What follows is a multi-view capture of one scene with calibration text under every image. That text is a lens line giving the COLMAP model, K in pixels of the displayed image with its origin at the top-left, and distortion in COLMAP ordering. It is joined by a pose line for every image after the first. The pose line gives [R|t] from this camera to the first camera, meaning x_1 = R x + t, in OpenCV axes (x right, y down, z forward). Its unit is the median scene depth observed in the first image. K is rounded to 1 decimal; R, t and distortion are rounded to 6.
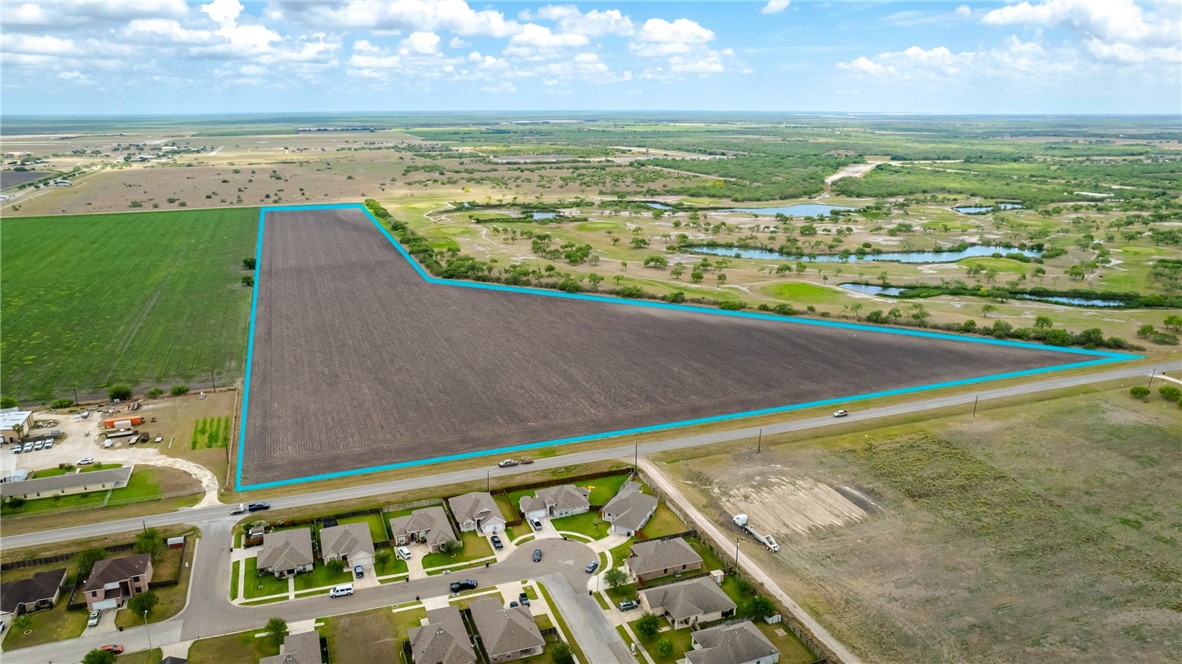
lens RADIAL K [[800.8, 0, 563.5], [0, 800.8, 348.4], [0, 0, 1]] dist [-0.081497, 0.073453]
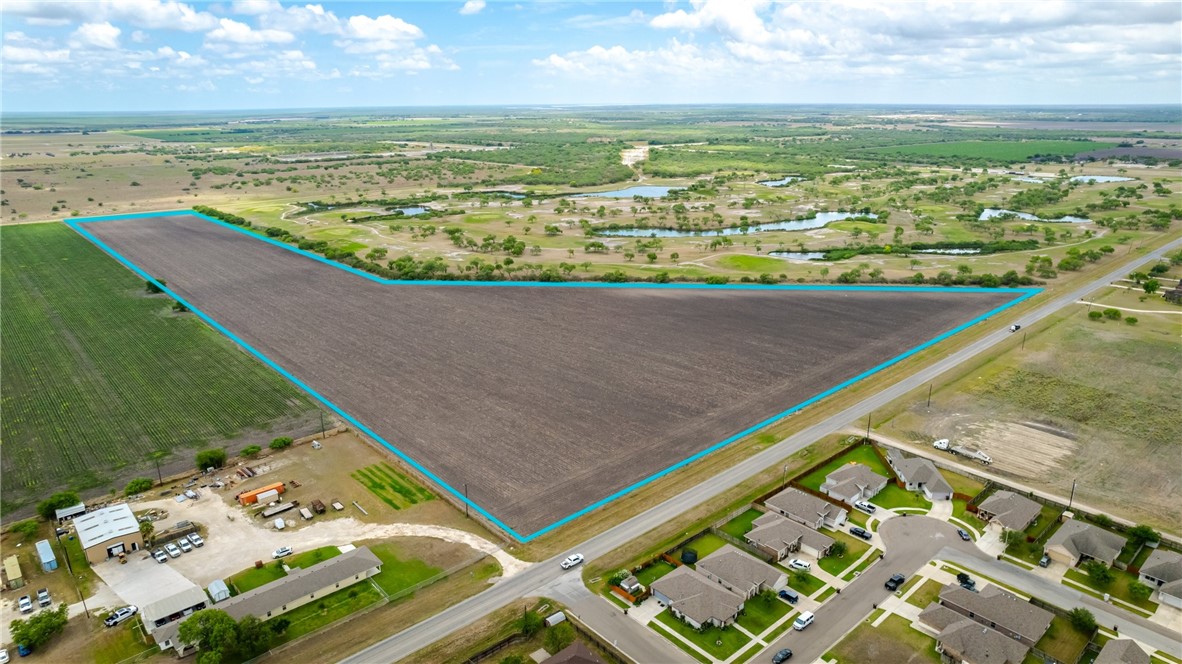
lens RADIAL K [[759.1, 0, 591.0], [0, 759.1, 332.0], [0, 0, 1]] dist [-0.081983, 0.078936]
pose [[0.924753, -0.116767, 0.362212, -0.429067], [0.116299, 0.992944, 0.023177, -0.037972], [-0.362363, 0.020692, 0.931807, 0.158113]]
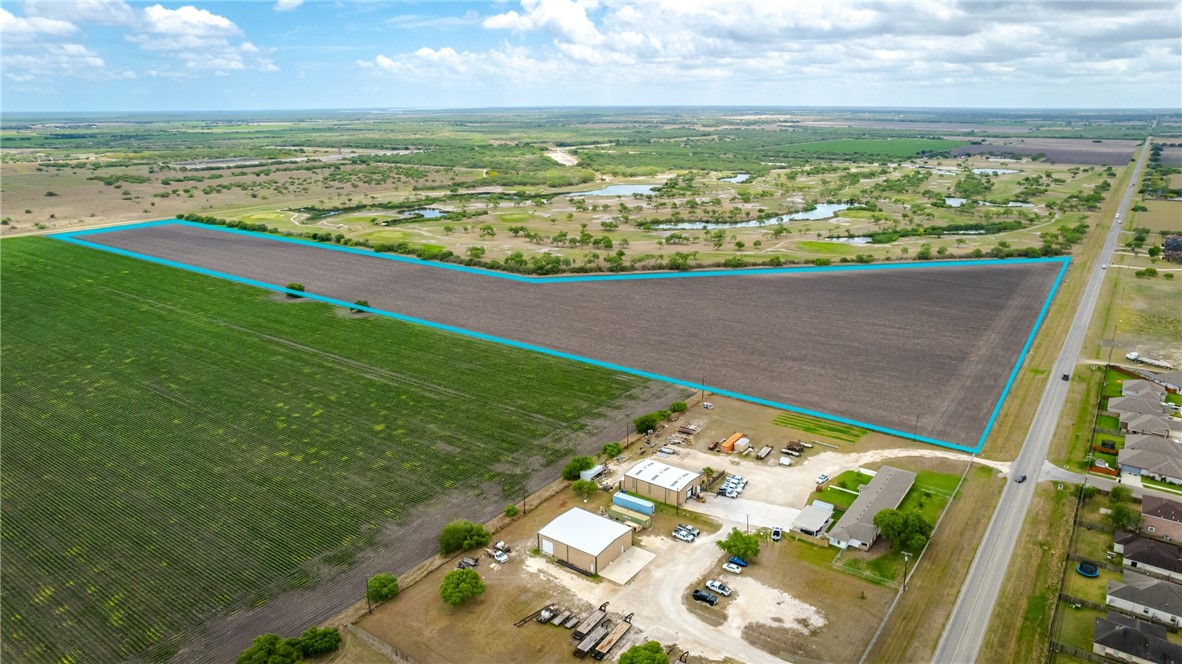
lens RADIAL K [[777.7, 0, 601.2], [0, 777.7, 329.3], [0, 0, 1]] dist [-0.080559, 0.076336]
pose [[0.818586, -0.164431, 0.550344, -0.959711], [0.170255, 0.984550, 0.040925, -0.078132], [-0.548571, 0.060198, 0.833934, 0.293759]]
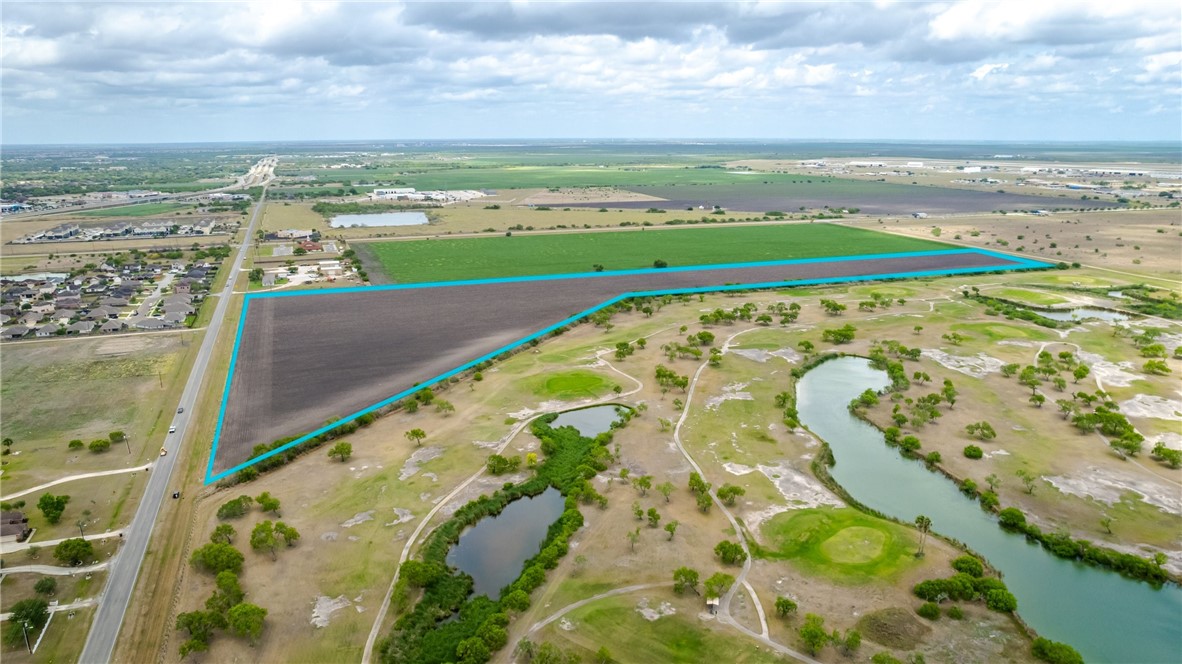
lens RADIAL K [[835.7, 0, 576.8], [0, 835.7, 350.6], [0, 0, 1]] dist [-0.050399, 0.003212]
pose [[-0.012372, 0.252044, -0.967637, 1.621367], [-0.288315, 0.925712, 0.244810, -0.454763], [0.957456, 0.282013, 0.061215, 1.372164]]
